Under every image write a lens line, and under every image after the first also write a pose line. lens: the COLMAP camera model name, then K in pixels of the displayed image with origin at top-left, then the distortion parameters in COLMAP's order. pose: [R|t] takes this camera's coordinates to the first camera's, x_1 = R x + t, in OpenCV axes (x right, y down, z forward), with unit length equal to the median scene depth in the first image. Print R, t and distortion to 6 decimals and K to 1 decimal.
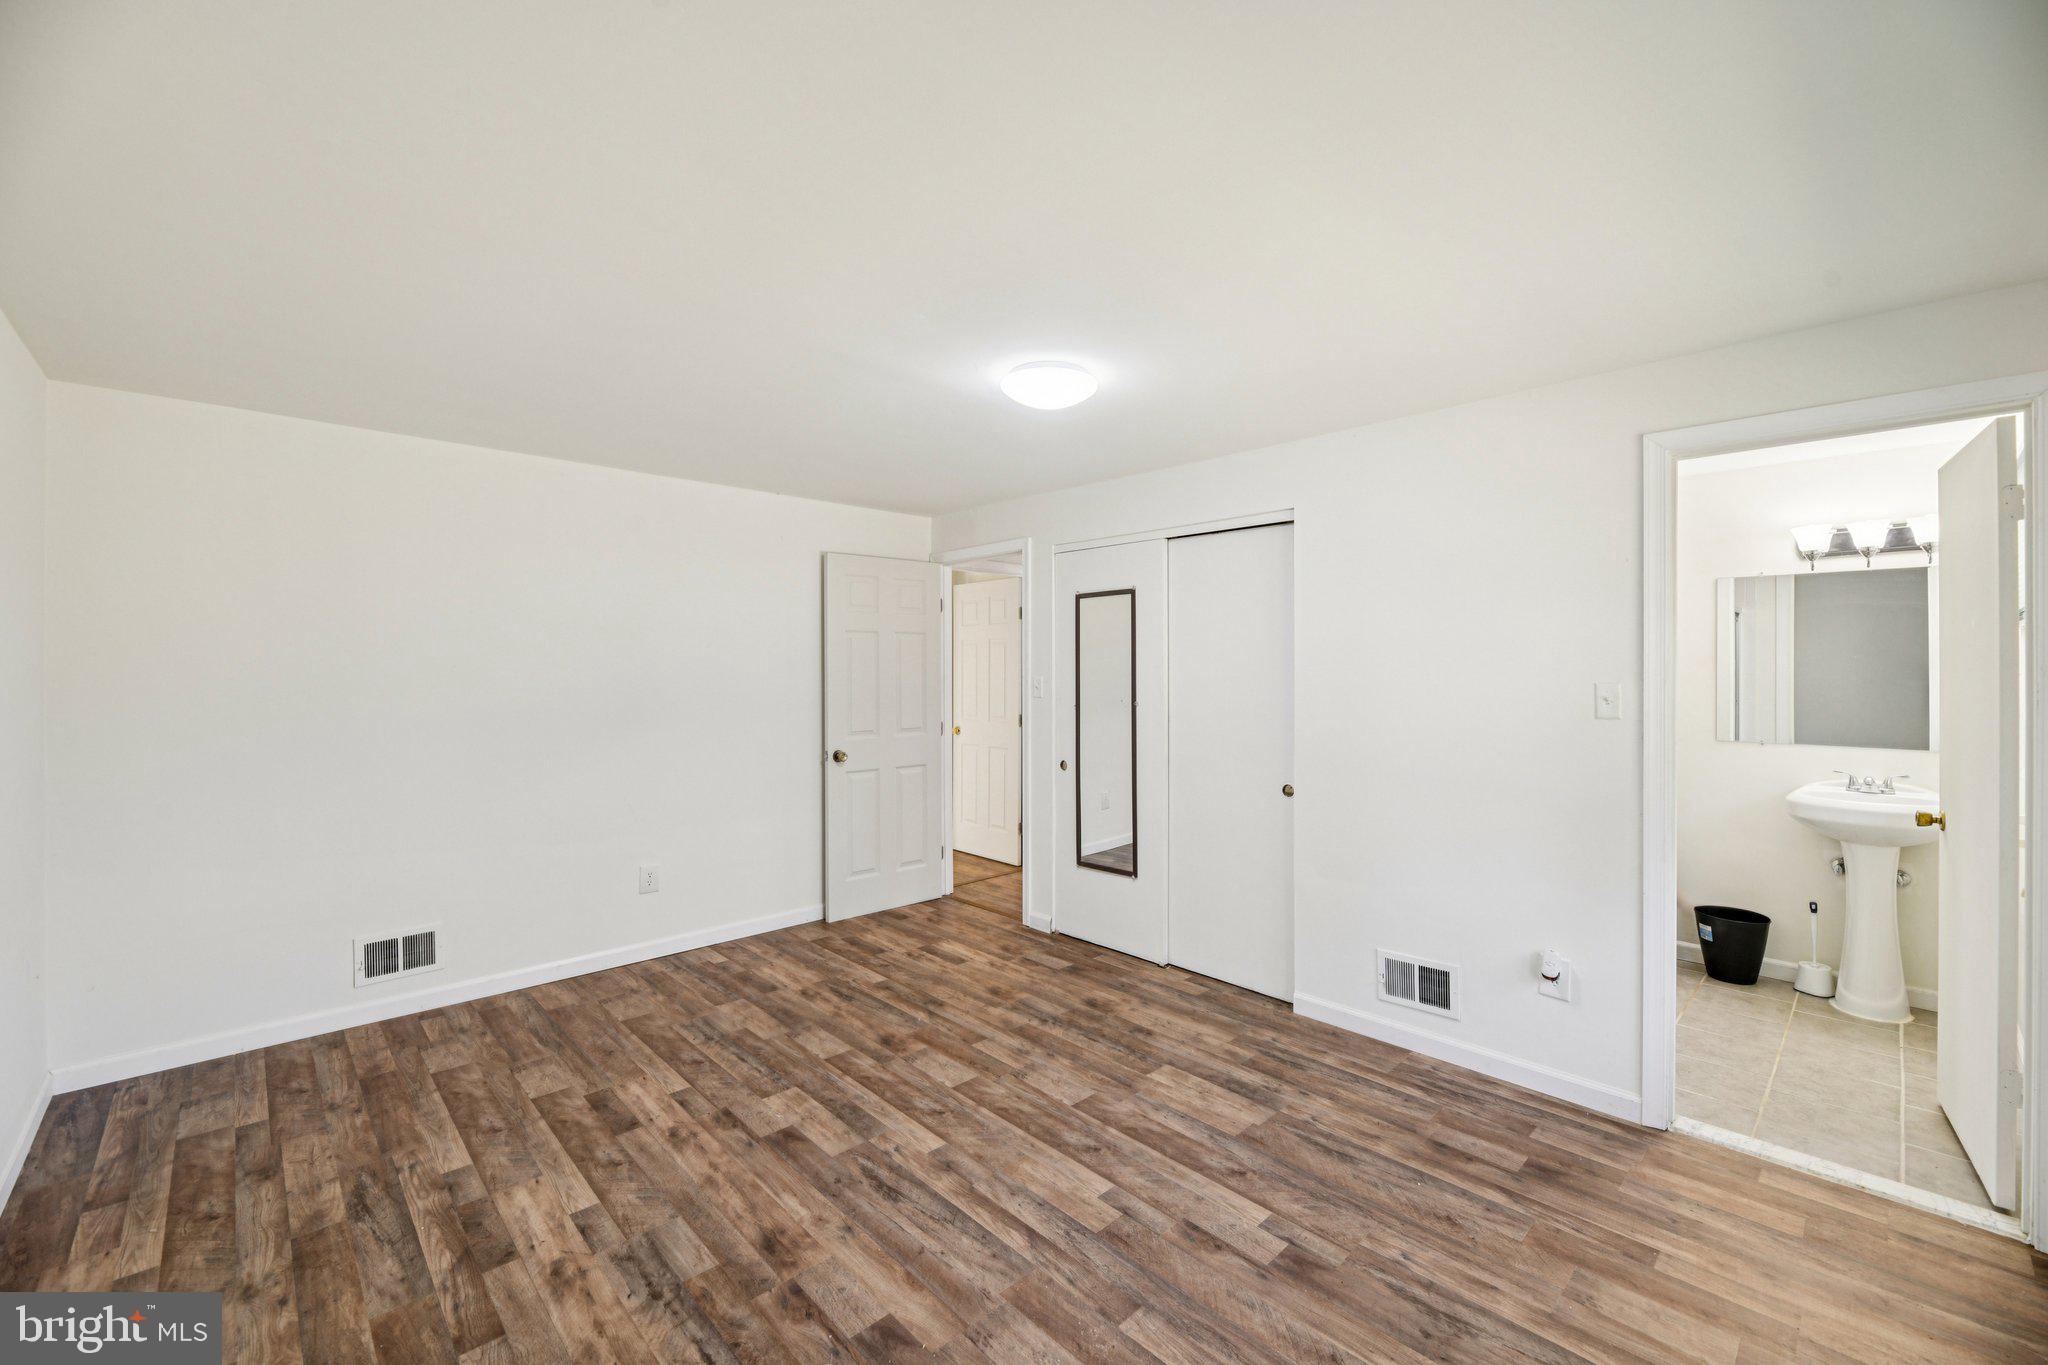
lens RADIAL K [[839.7, 0, 1024.0], [0, 839.7, 682.5], [0, 0, 1]] dist [0.000088, -0.000427]
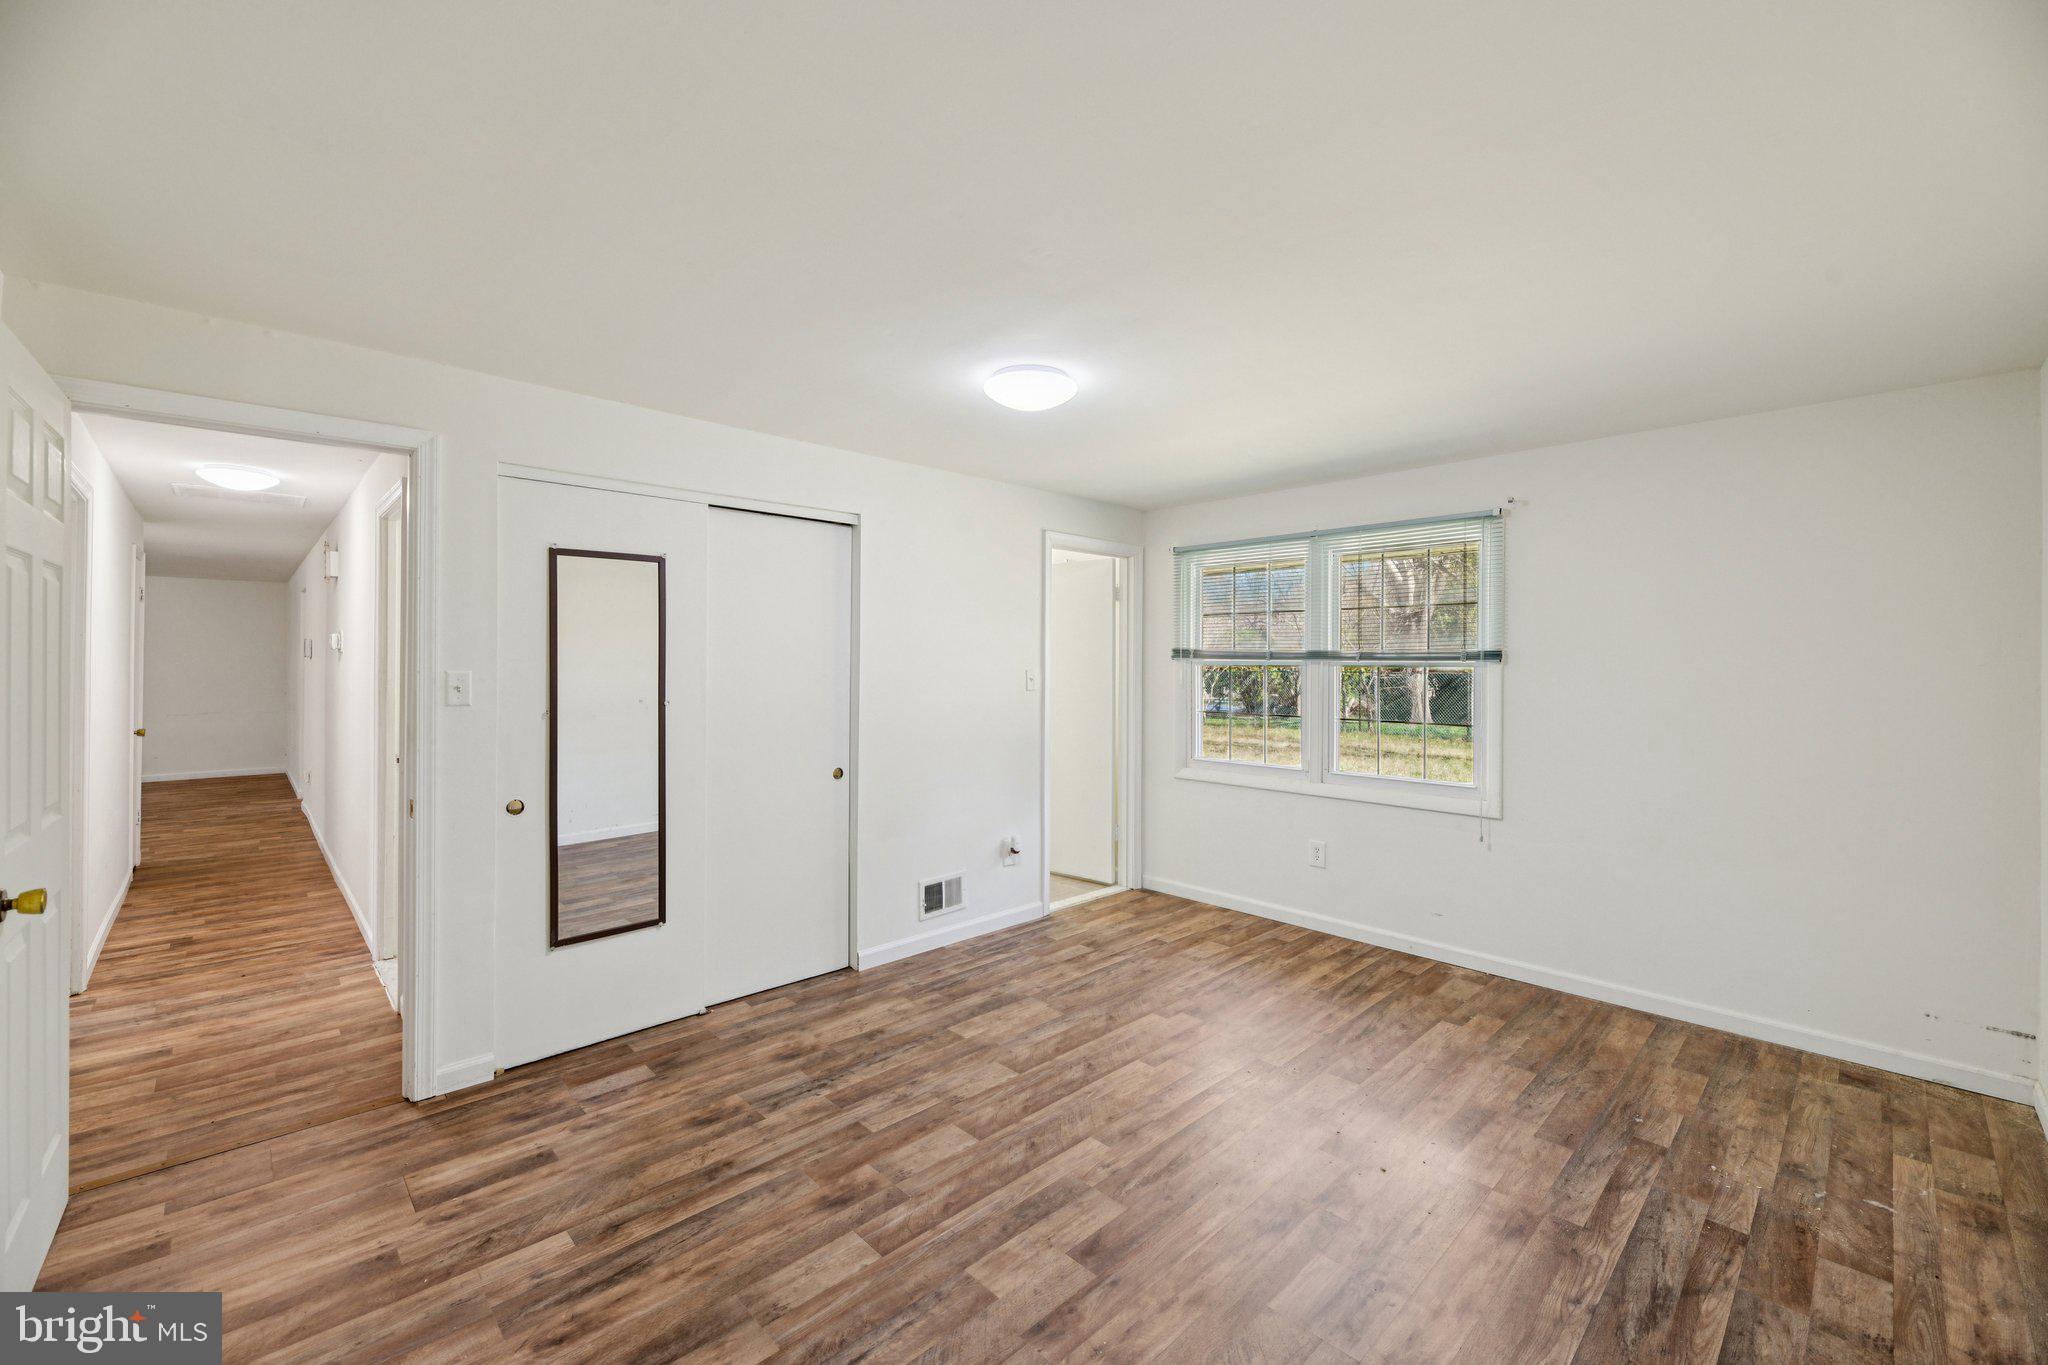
lens RADIAL K [[830.9, 0, 1015.2], [0, 830.9, 765.2], [0, 0, 1]] dist [-0.000236, -0.000231]
pose [[-0.007616, -0.121876, 0.992516, -0.838909], [0.011886, 0.992464, 0.121961, -0.015116], [-0.999900, 0.012725, -0.006110, 0.889872]]
